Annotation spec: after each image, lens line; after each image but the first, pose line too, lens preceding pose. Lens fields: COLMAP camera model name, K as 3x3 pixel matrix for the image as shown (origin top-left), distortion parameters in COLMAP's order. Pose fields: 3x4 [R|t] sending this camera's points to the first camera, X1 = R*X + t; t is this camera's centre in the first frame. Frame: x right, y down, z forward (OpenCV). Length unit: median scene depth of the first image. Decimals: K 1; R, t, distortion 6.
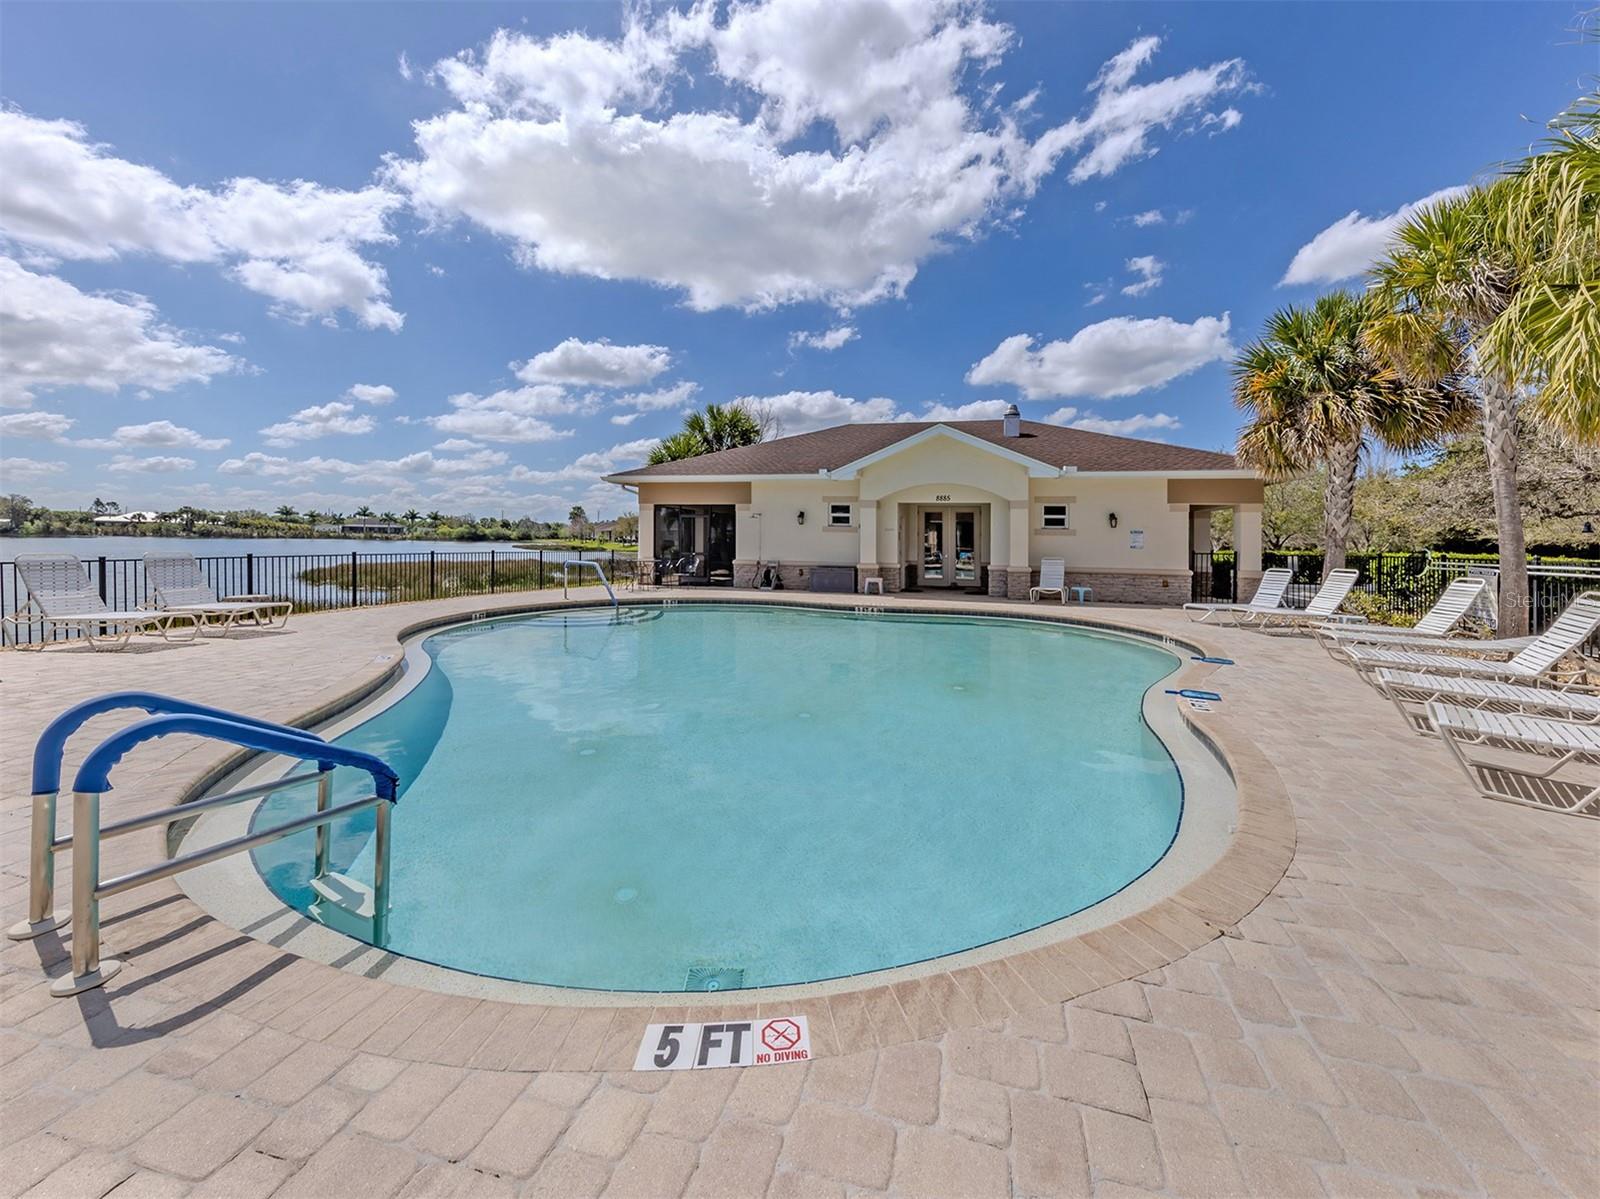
lens RADIAL K [[673.7, 0, 803.1], [0, 673.7, 559.2], [0, 0, 1]] dist [-0.000365, -0.000170]
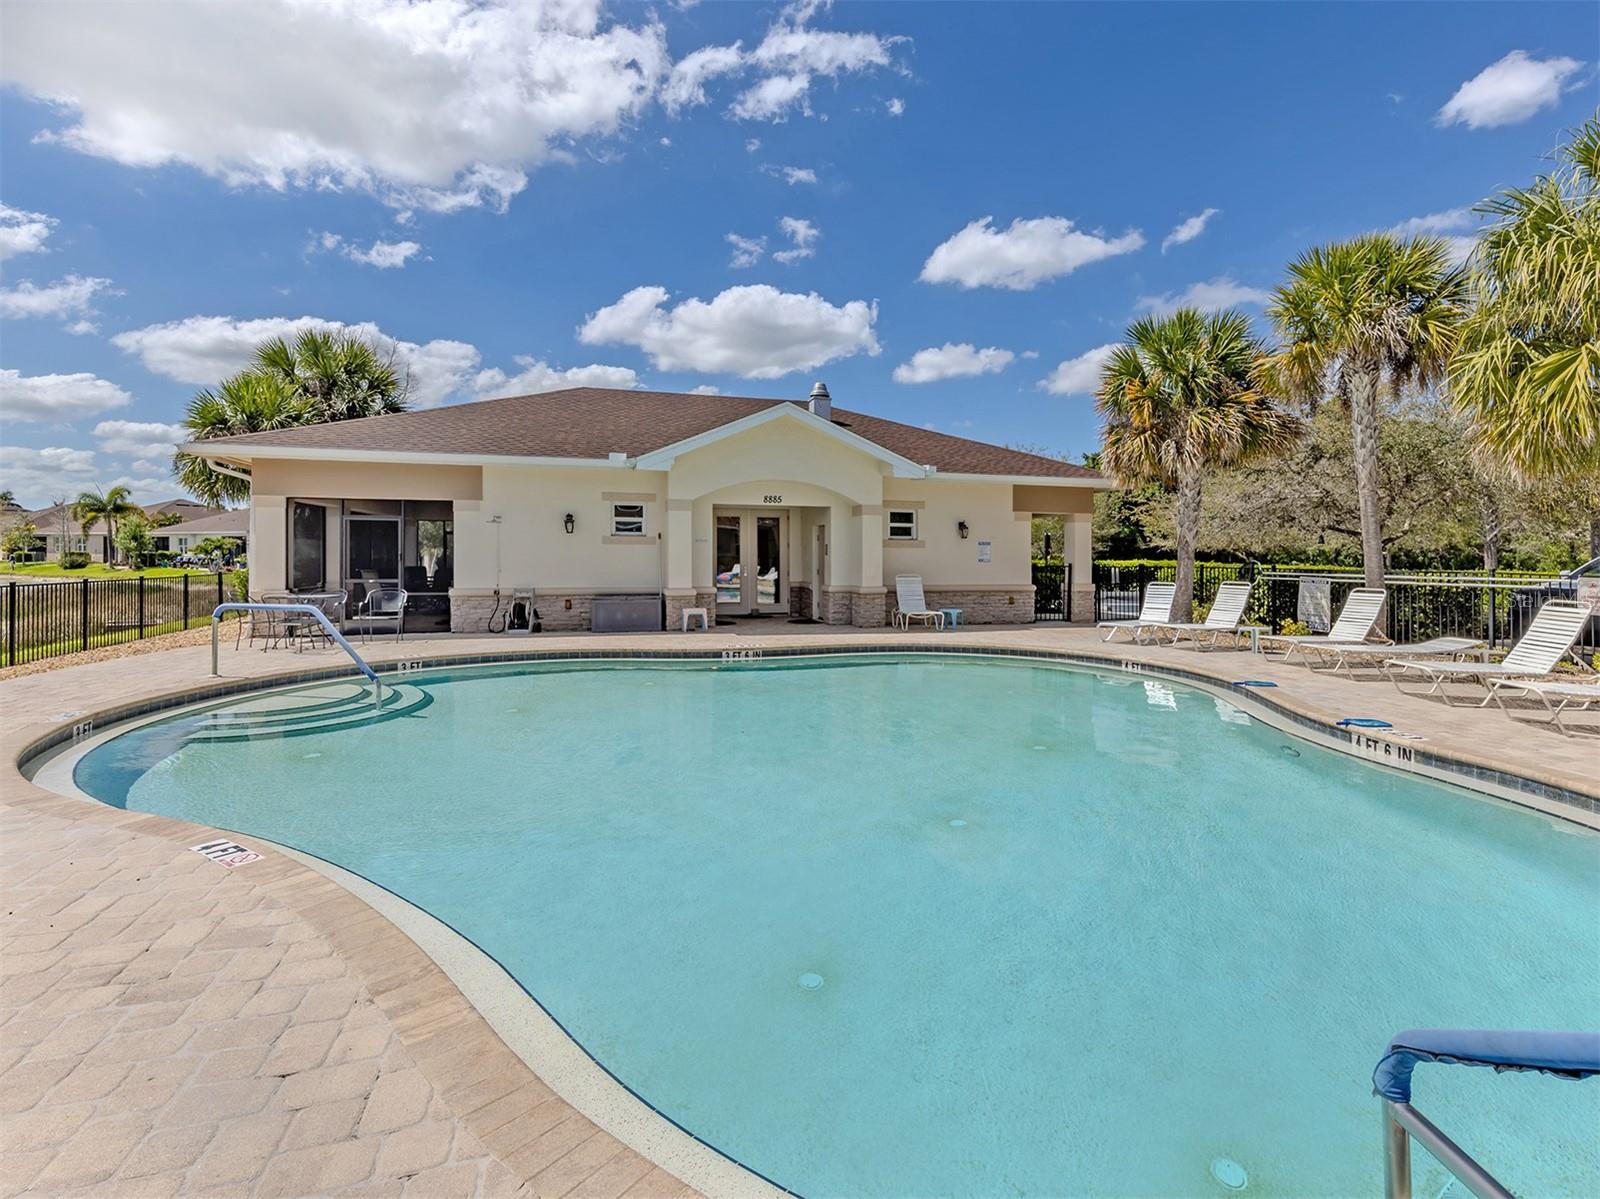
lens RADIAL K [[885.9, 0, 797.0], [0, 885.9, 535.4], [0, 0, 1]] dist [0.000057, -0.000409]
pose [[0.836998, -0.000593, 0.547206, -0.288942], [0.021468, 0.999265, -0.031754, -0.015892], [-0.546785, 0.038325, 0.836395, 0.136687]]
